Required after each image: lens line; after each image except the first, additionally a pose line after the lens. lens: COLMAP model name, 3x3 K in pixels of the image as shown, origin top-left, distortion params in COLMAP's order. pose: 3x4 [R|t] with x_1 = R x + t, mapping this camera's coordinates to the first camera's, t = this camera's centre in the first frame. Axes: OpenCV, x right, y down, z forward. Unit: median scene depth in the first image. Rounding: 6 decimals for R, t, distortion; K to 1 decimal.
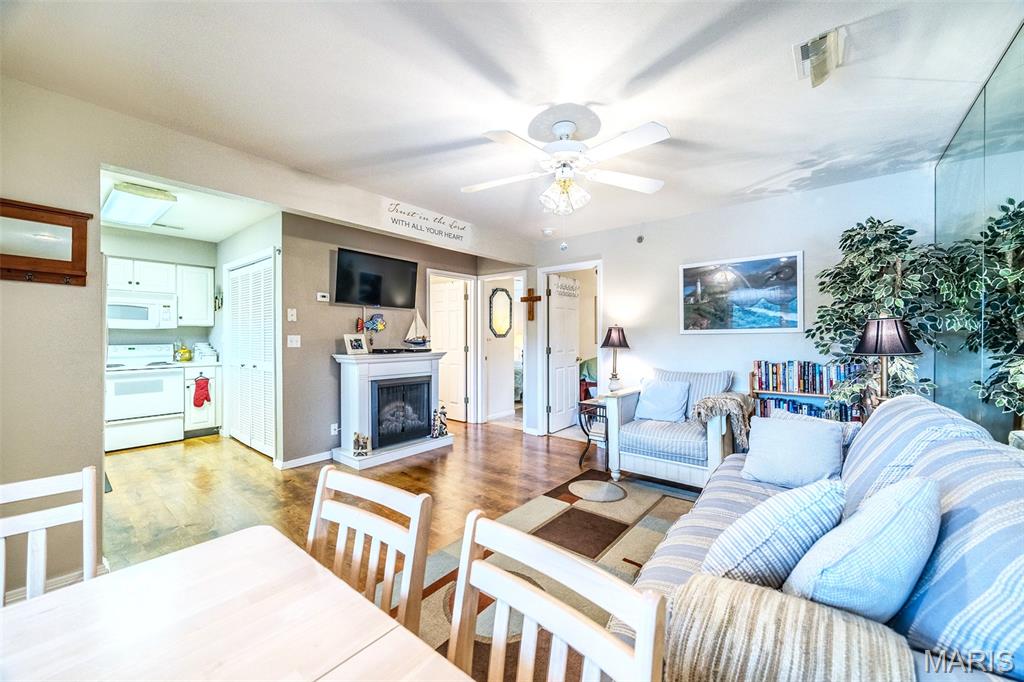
lens RADIAL K [[393.5, 0, 512.0], [0, 393.5, 341.0], [0, 0, 1]] dist [0.000480, -0.000078]
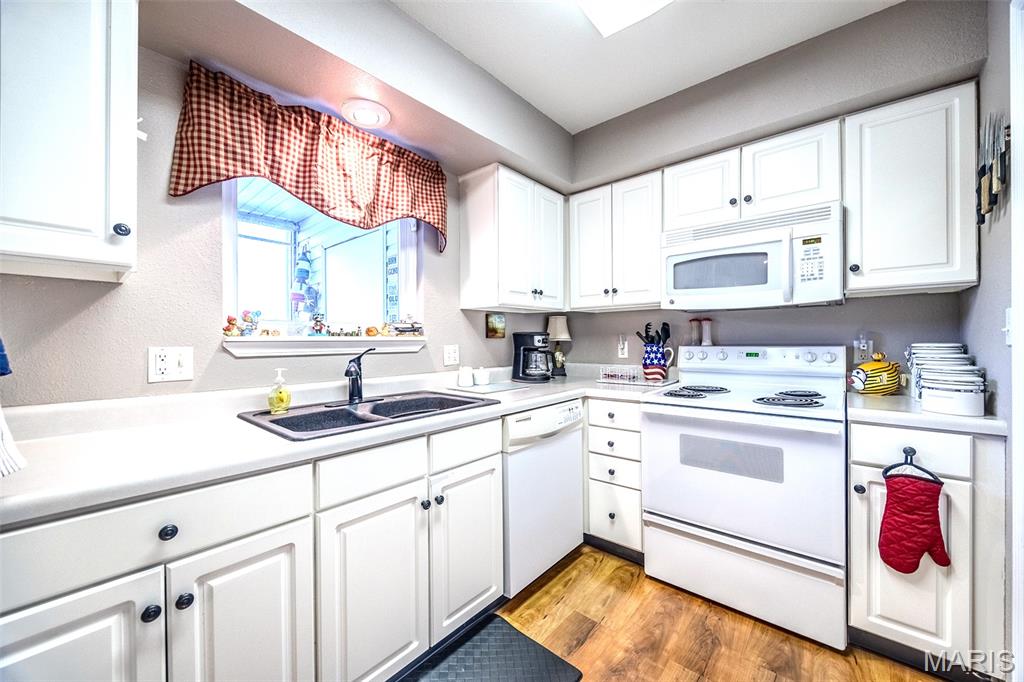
lens RADIAL K [[384.3, 0, 512.0], [0, 384.3, 341.0], [0, 0, 1]] dist [-0.000104, -0.000013]
pose [[-0.026464, 0.007289, -0.999623, -0.597177], [-0.004656, 0.999962, 0.007414, 0.002554], [0.999639, 0.004850, -0.026429, 0.847312]]
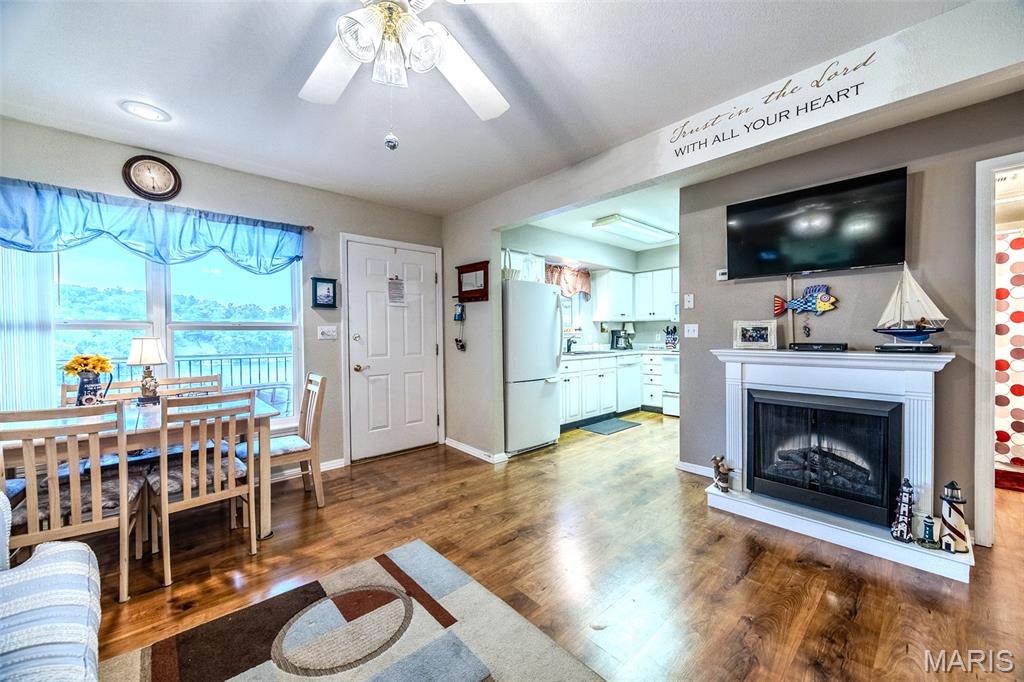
lens RADIAL K [[393.5, 0, 512.0], [0, 393.5, 341.0], [0, 0, 1]] dist [0.000480, -0.000078]
pose [[-0.141613, 0.019786, -0.989724, 0.347841], [-0.001207, 0.999796, 0.020160, 0.005711], [0.989921, 0.004050, -0.141560, 0.671423]]
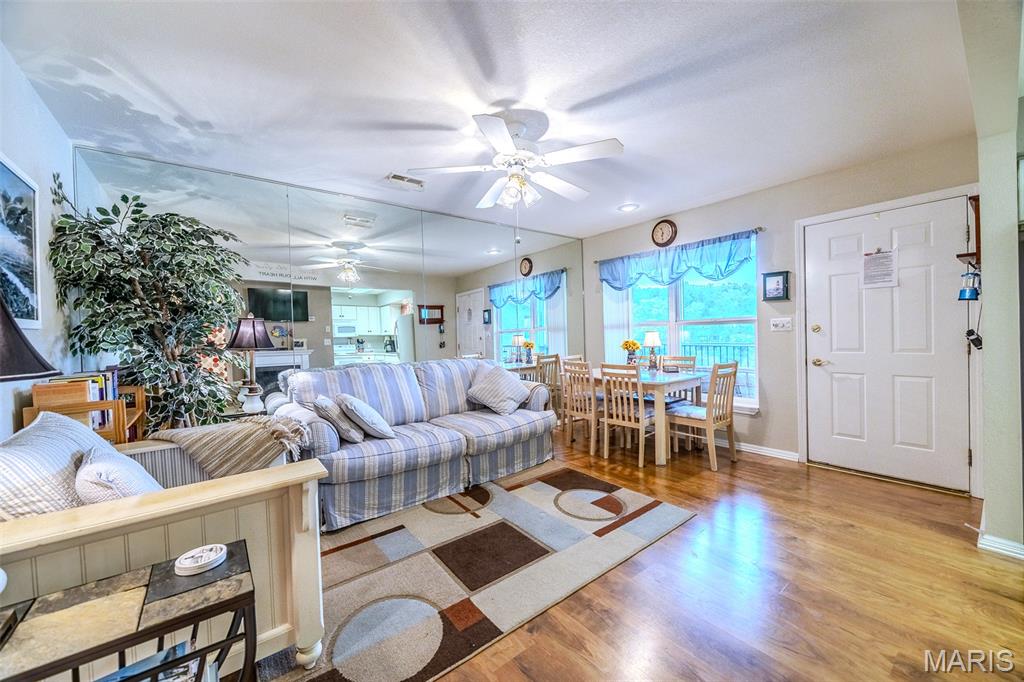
lens RADIAL K [[384.3, 0, 512.0], [0, 384.3, 341.0], [0, 0, 1]] dist [-0.000104, -0.000013]
pose [[-0.975953, 0.022748, 0.216789, -0.037773], [0.029529, 0.999169, 0.028088, 0.000463], [-0.215970, 0.033814, -0.975814, 1.110751]]
